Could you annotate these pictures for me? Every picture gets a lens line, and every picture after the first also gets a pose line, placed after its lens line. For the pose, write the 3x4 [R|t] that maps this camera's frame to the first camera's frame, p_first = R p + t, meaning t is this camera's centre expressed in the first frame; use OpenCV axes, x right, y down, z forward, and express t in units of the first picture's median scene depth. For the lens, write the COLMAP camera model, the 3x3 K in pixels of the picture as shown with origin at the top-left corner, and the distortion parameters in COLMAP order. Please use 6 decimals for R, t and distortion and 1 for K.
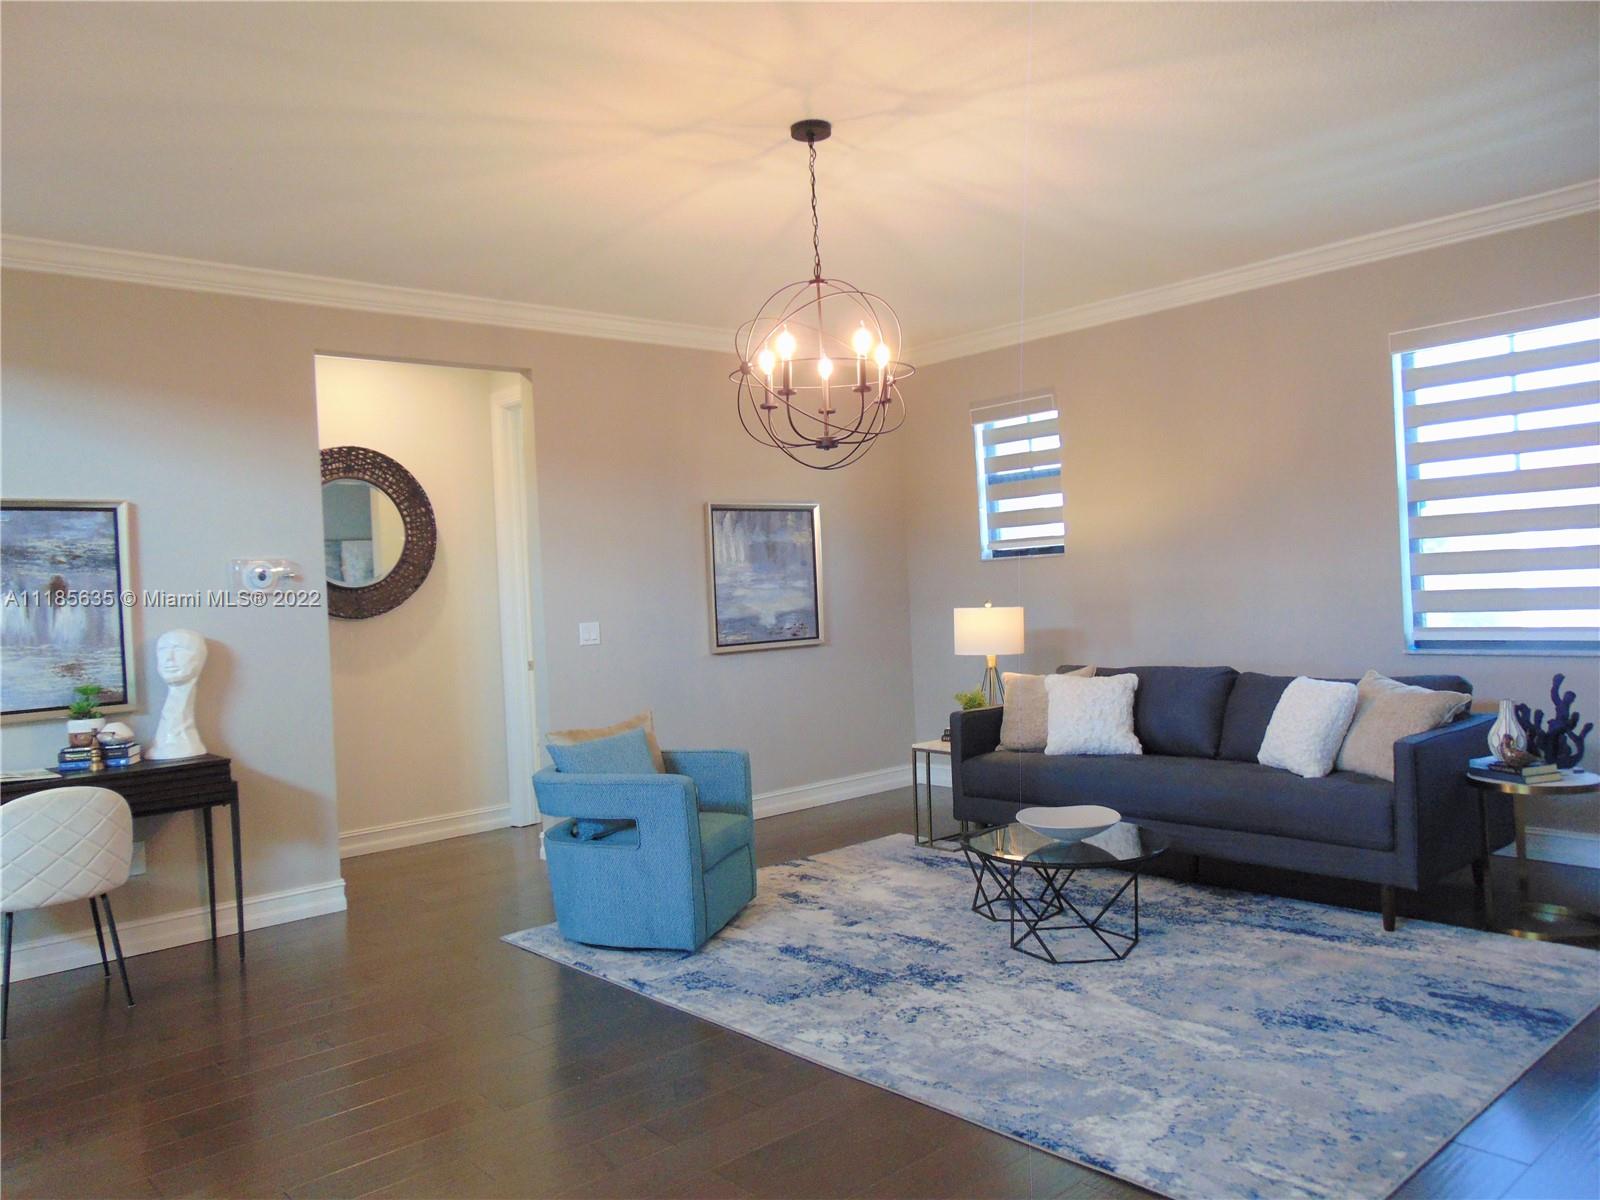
lens RADIAL K [[1189.6, 0, 799.2], [0, 1189.6, 602.8], [0, 0, 1]] dist [-0.025138, 0.045059]
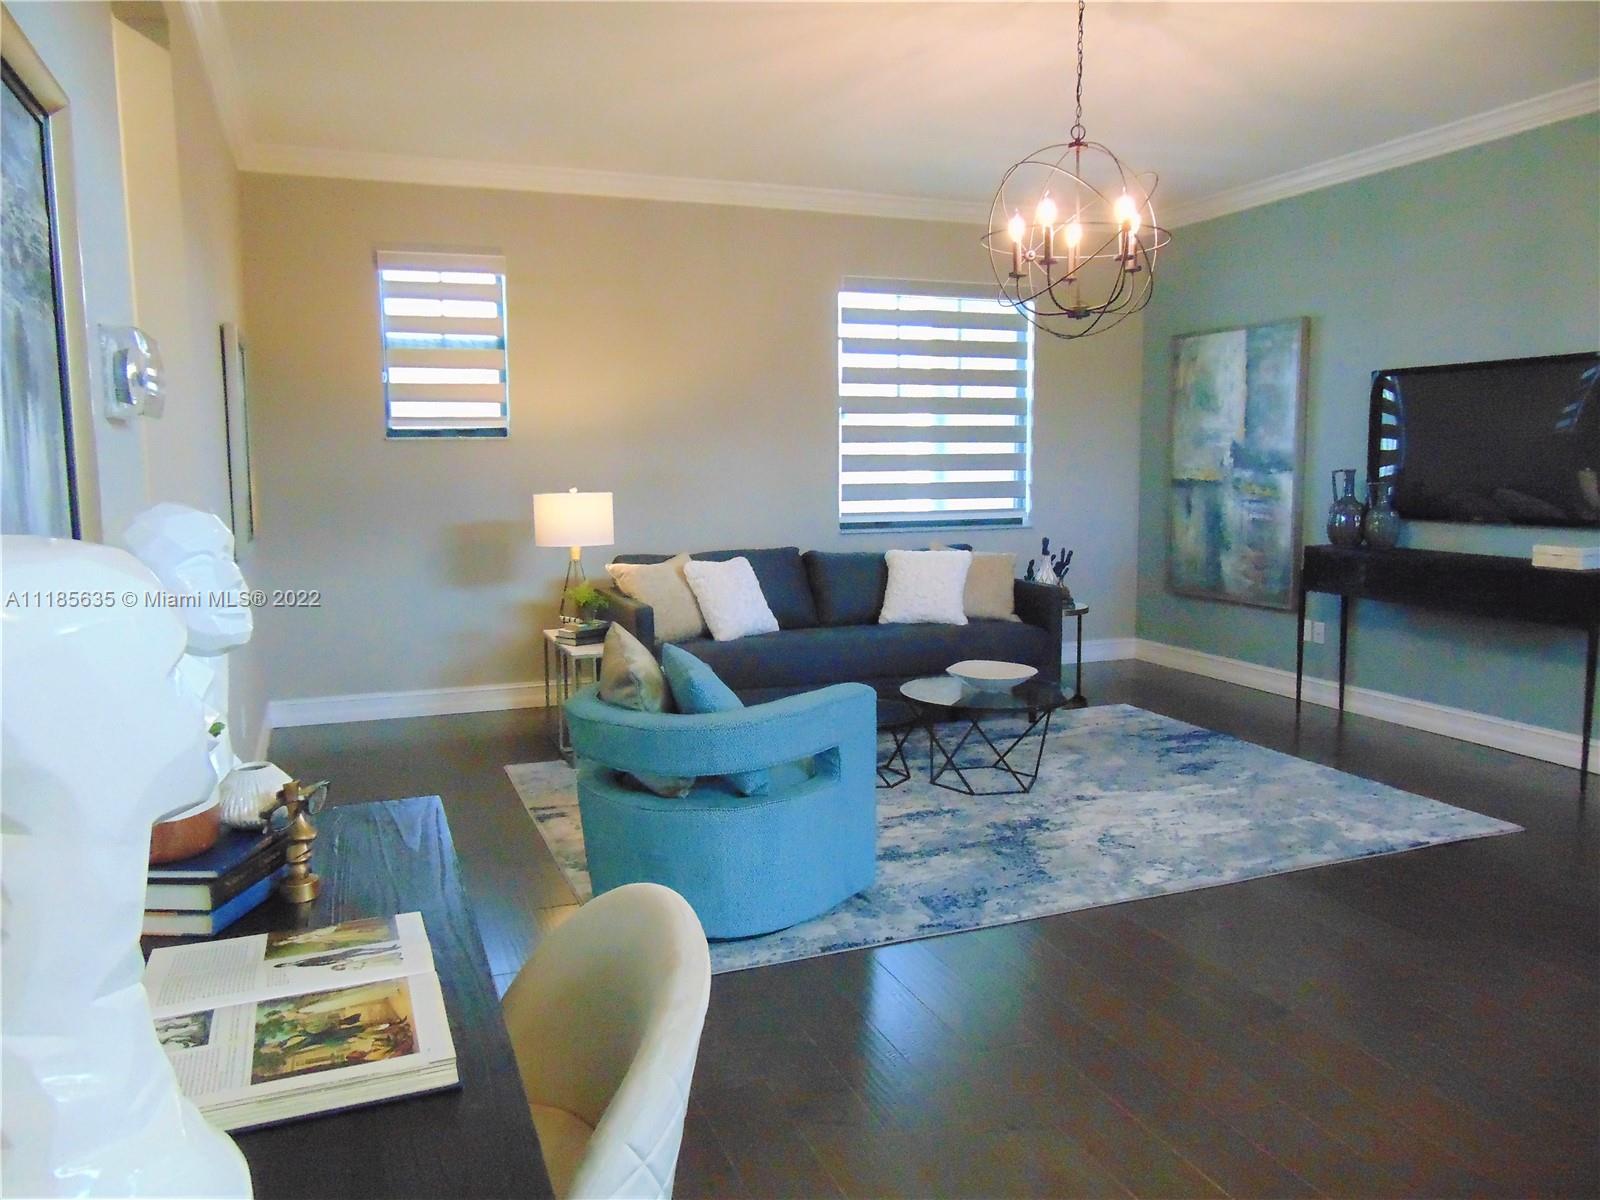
lens RADIAL K [[1189.6, 0, 796.8], [0, 1189.6, 600.1], [0, 0, 1]] dist [-0.025138, 0.045059]
pose [[0.341140, -0.066232, 0.937676, -0.981066], [0.003793, 0.997604, 0.069084, 0.036065], [-0.940005, -0.020010, 0.340574, 0.851637]]
